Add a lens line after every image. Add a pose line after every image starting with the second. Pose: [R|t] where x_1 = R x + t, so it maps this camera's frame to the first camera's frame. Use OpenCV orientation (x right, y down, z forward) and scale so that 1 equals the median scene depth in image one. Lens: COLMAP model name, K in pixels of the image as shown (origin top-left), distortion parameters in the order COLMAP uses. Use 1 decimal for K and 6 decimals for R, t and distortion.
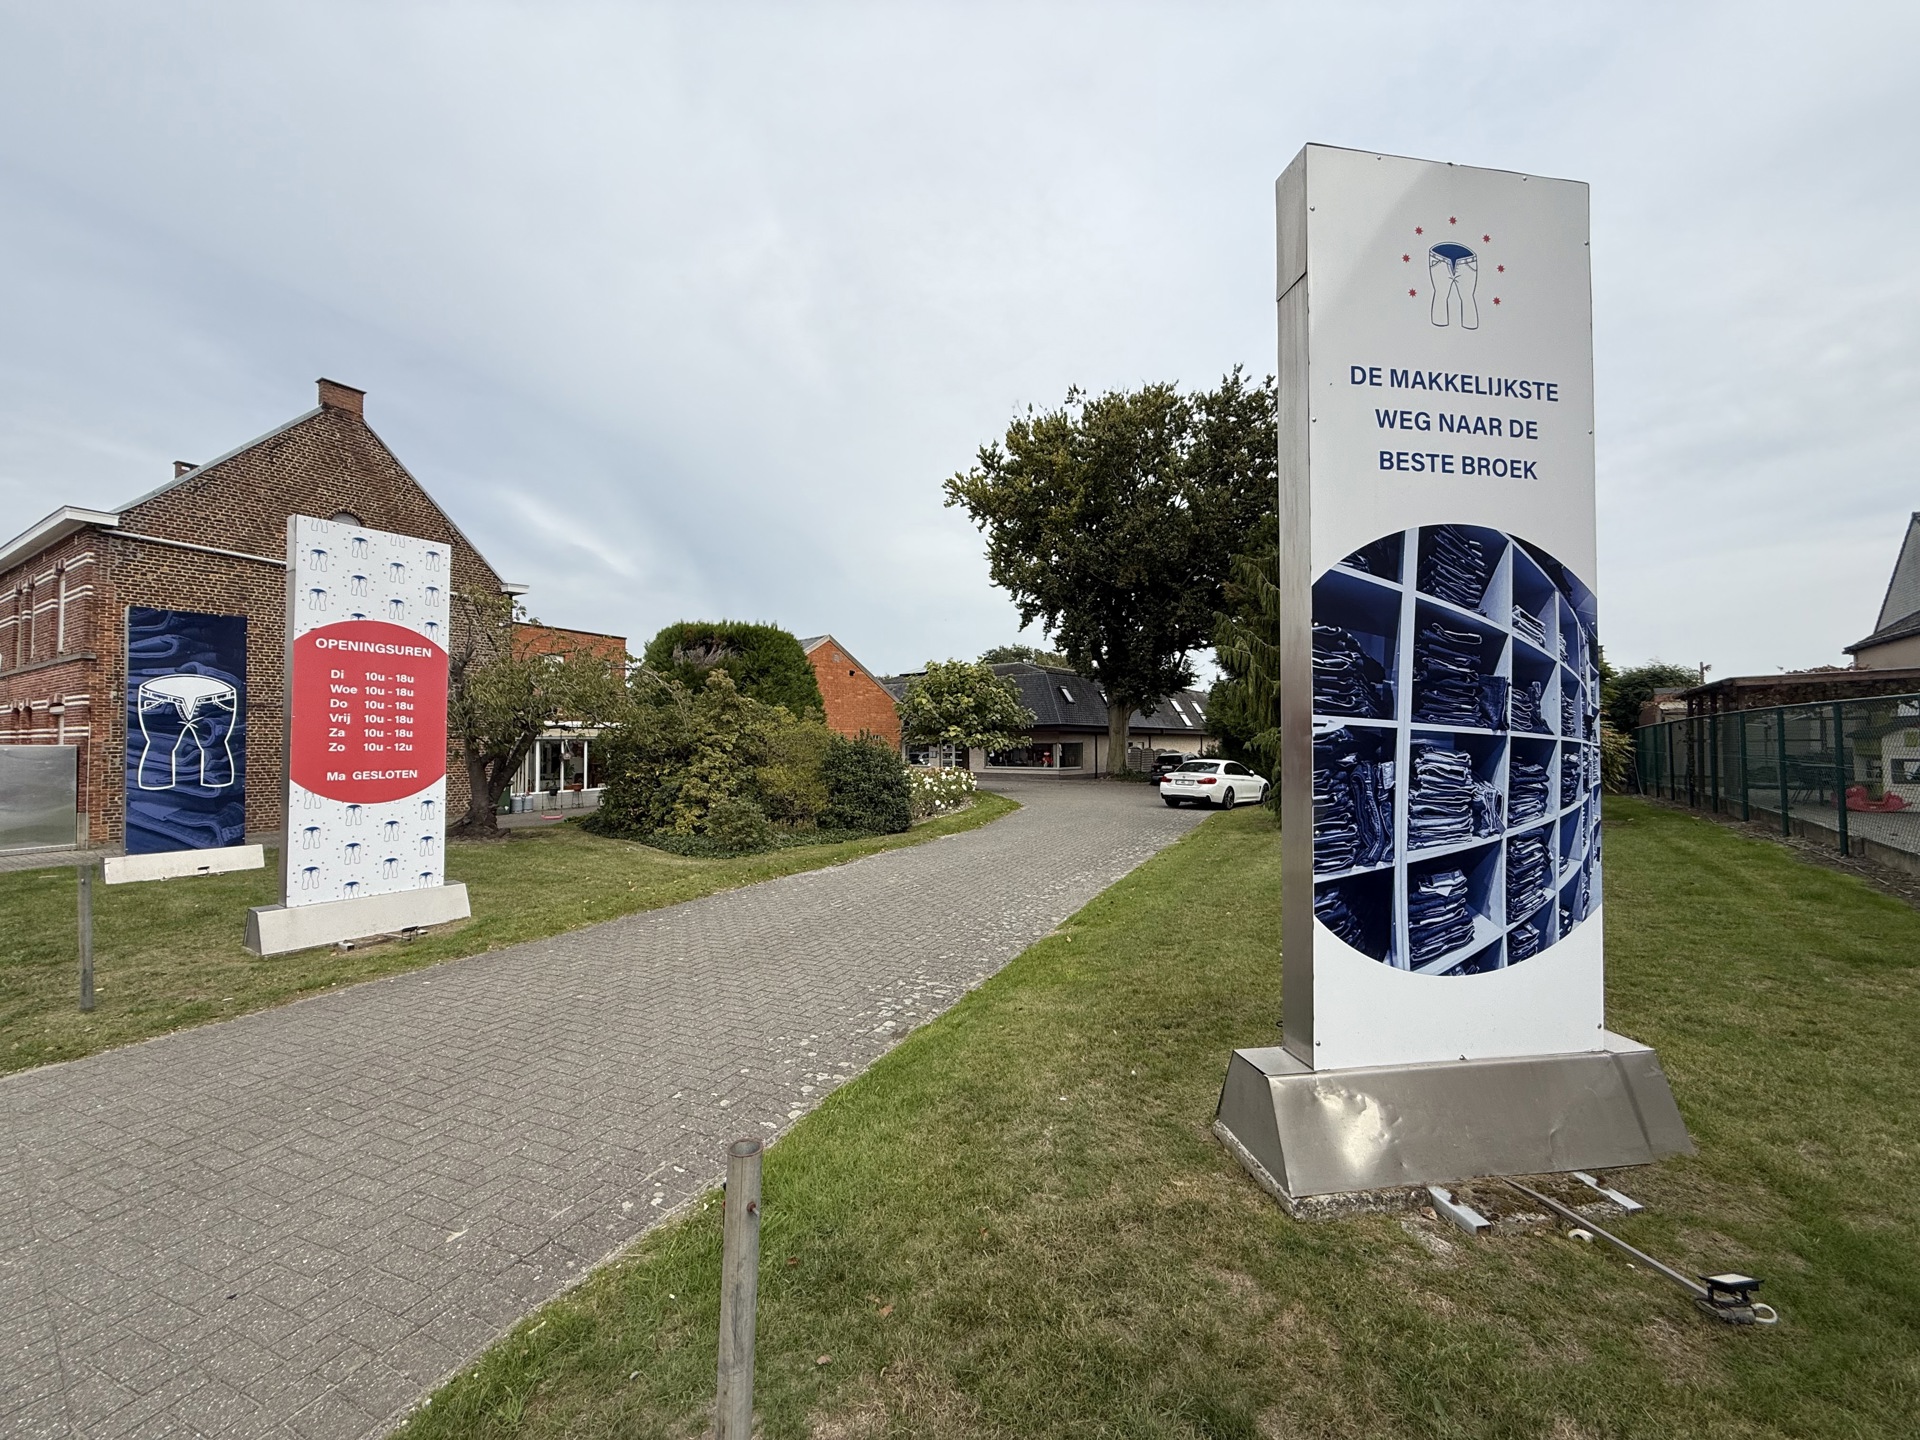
lens RADIAL K [[765.8, 0, 954.1], [0, 765.8, 725.5], [0, 0, 1]] dist [0.001695, -0.000202]
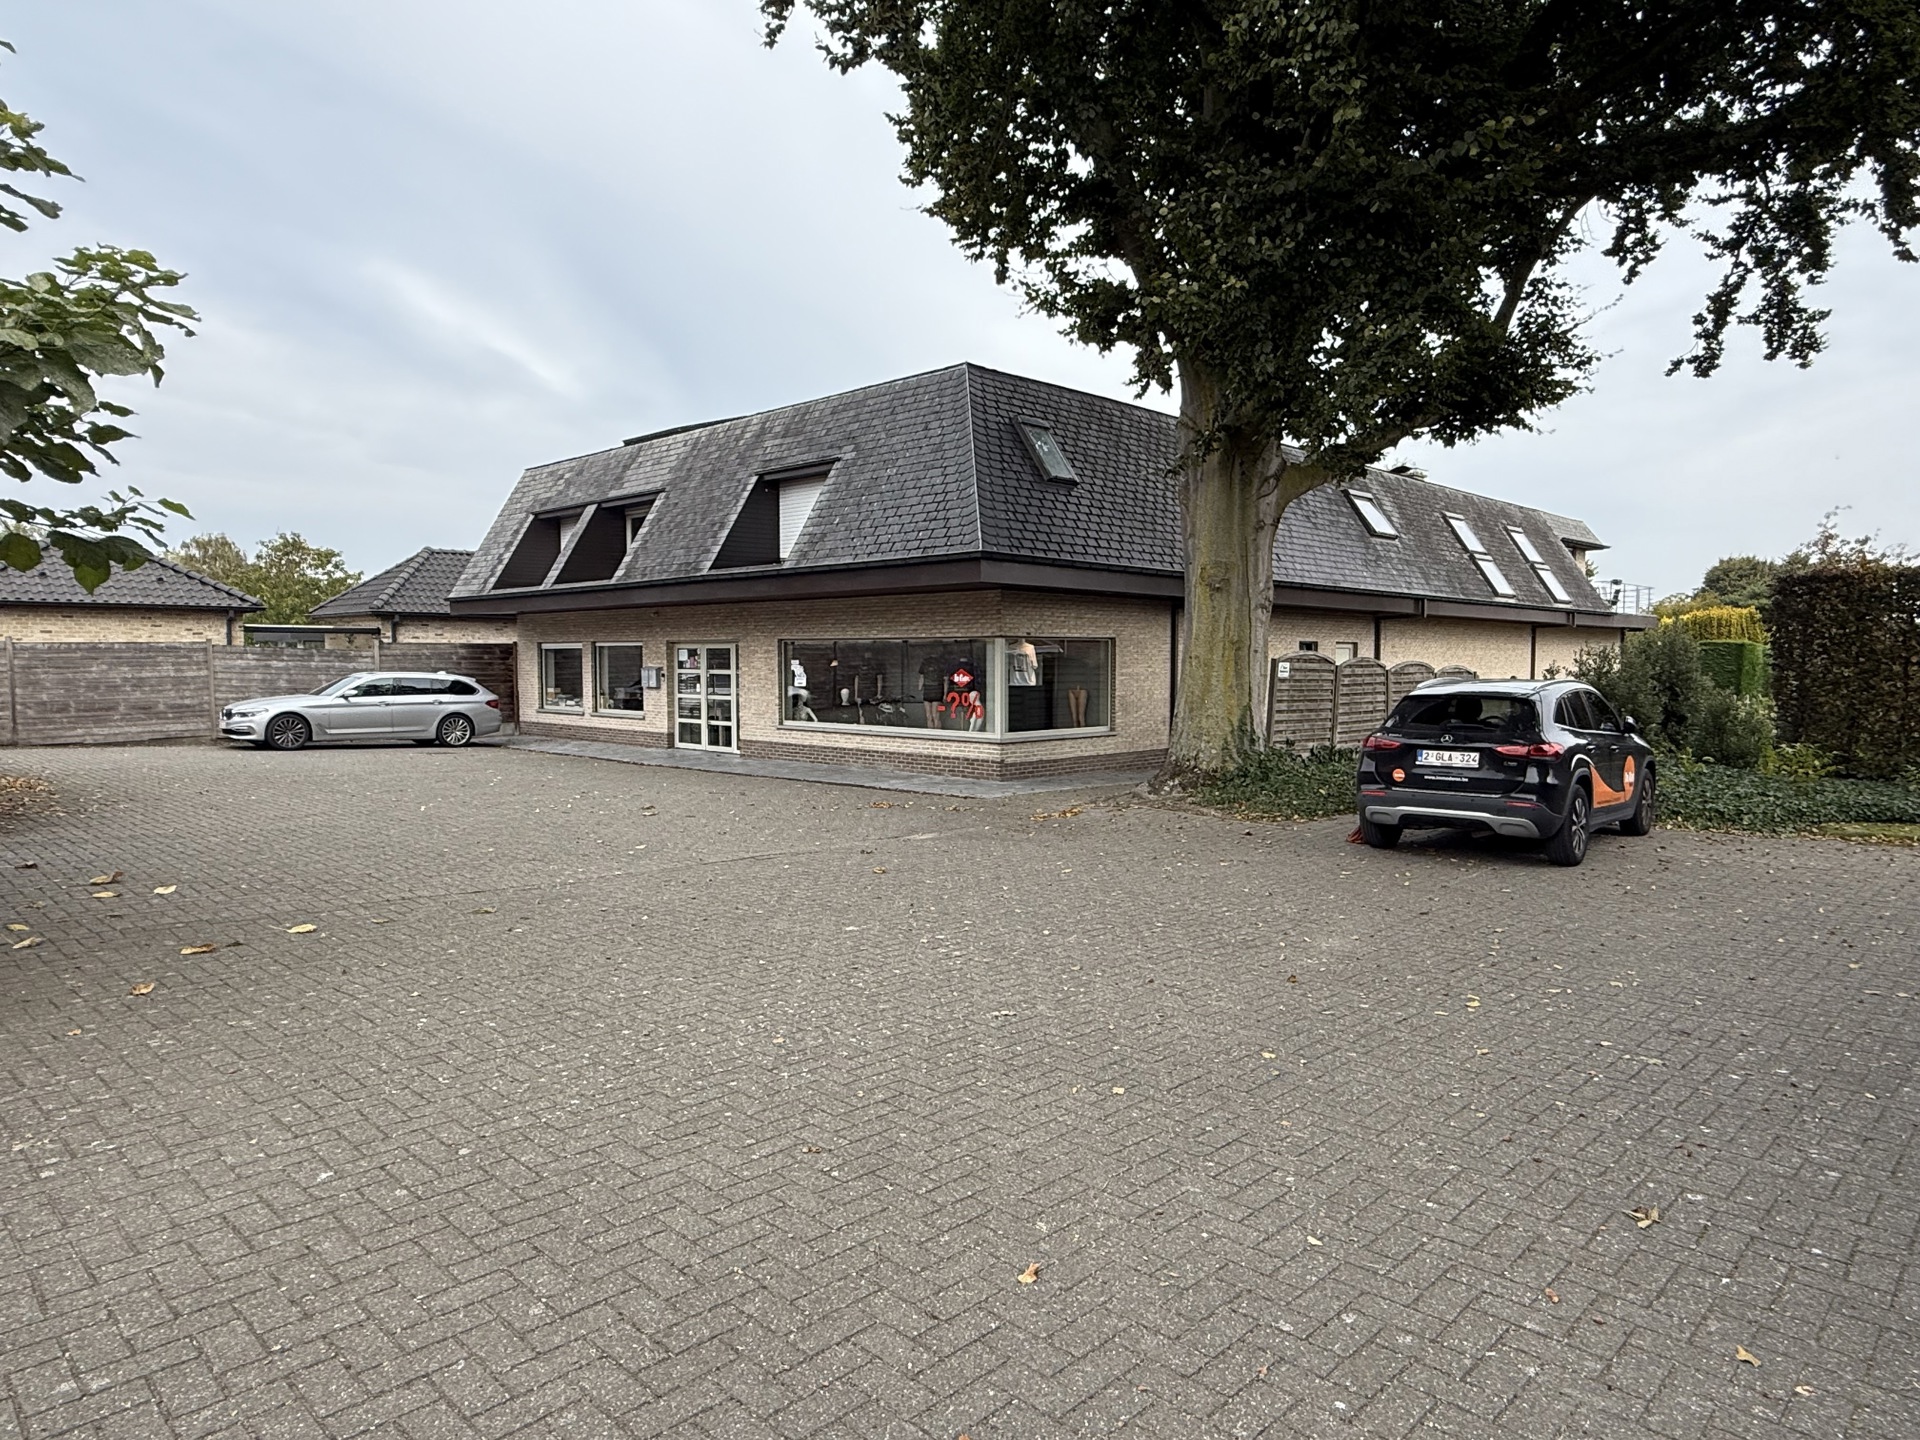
lens RADIAL K [[1196.9, 0, 967.2], [0, 1196.9, 722.1], [0, 0, 1]] dist [-0.000140, 0.001601]
pose [[0.995725, 0.008320, -0.091991, 0.157503], [-0.001414, 0.997191, 0.074882, 0.020889], [0.092356, -0.074432, 0.992940, 0.585175]]
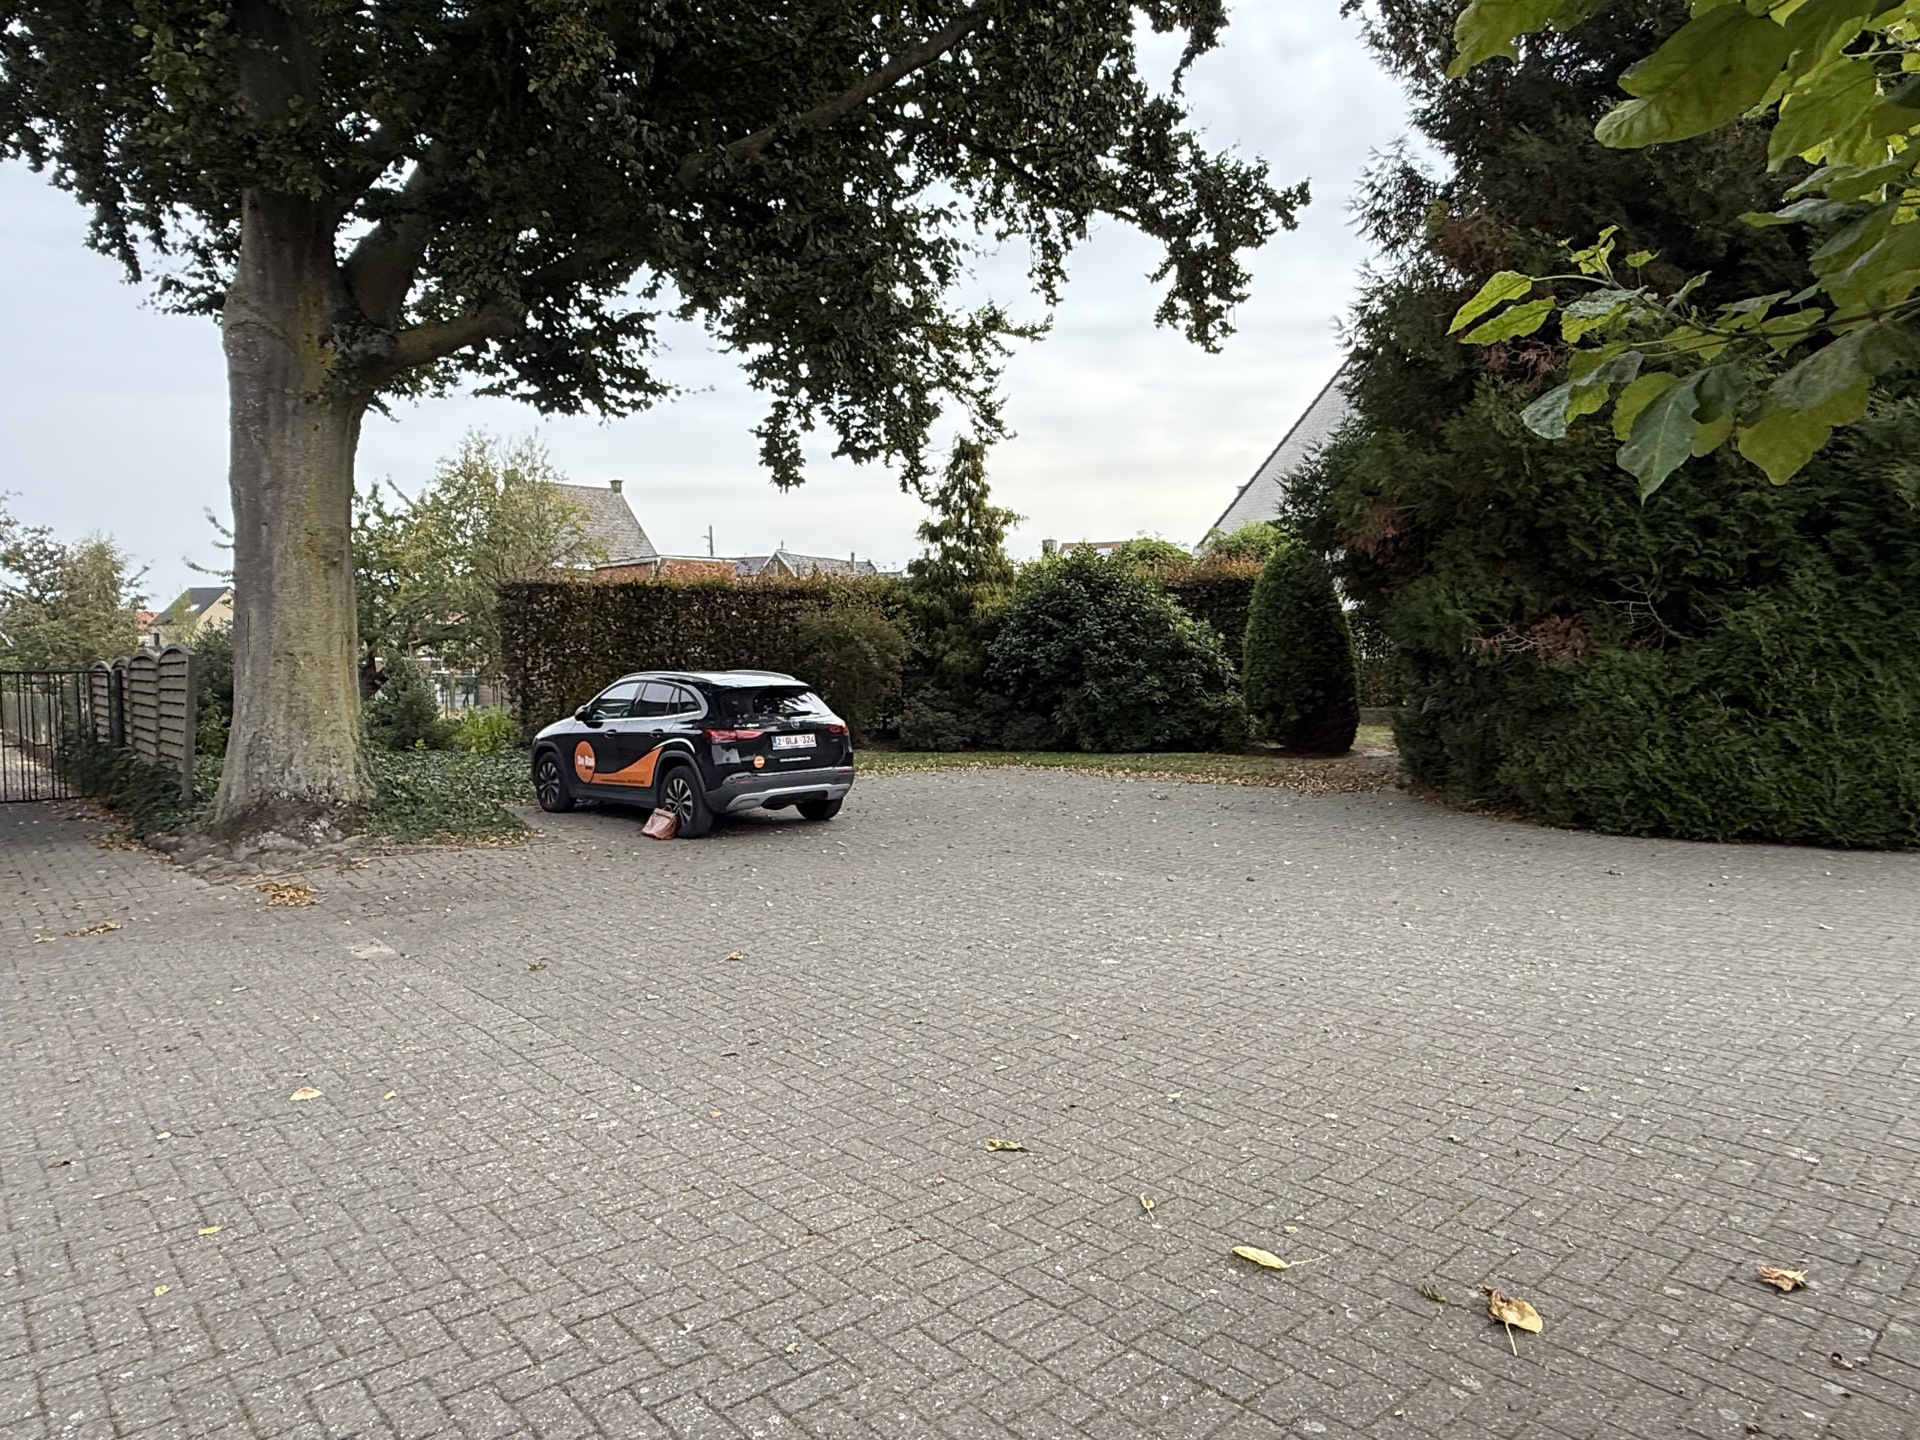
lens RADIAL K [[1196.9, 0, 966.8], [0, 1196.9, 724.1], [0, 0, 1]] dist [-0.000140, 0.001601]
pose [[0.166153, -0.059433, 0.984307, -0.025404], [-0.018986, 0.997804, 0.063453, 0.023949], [-0.985917, -0.029231, 0.164660, 0.744351]]
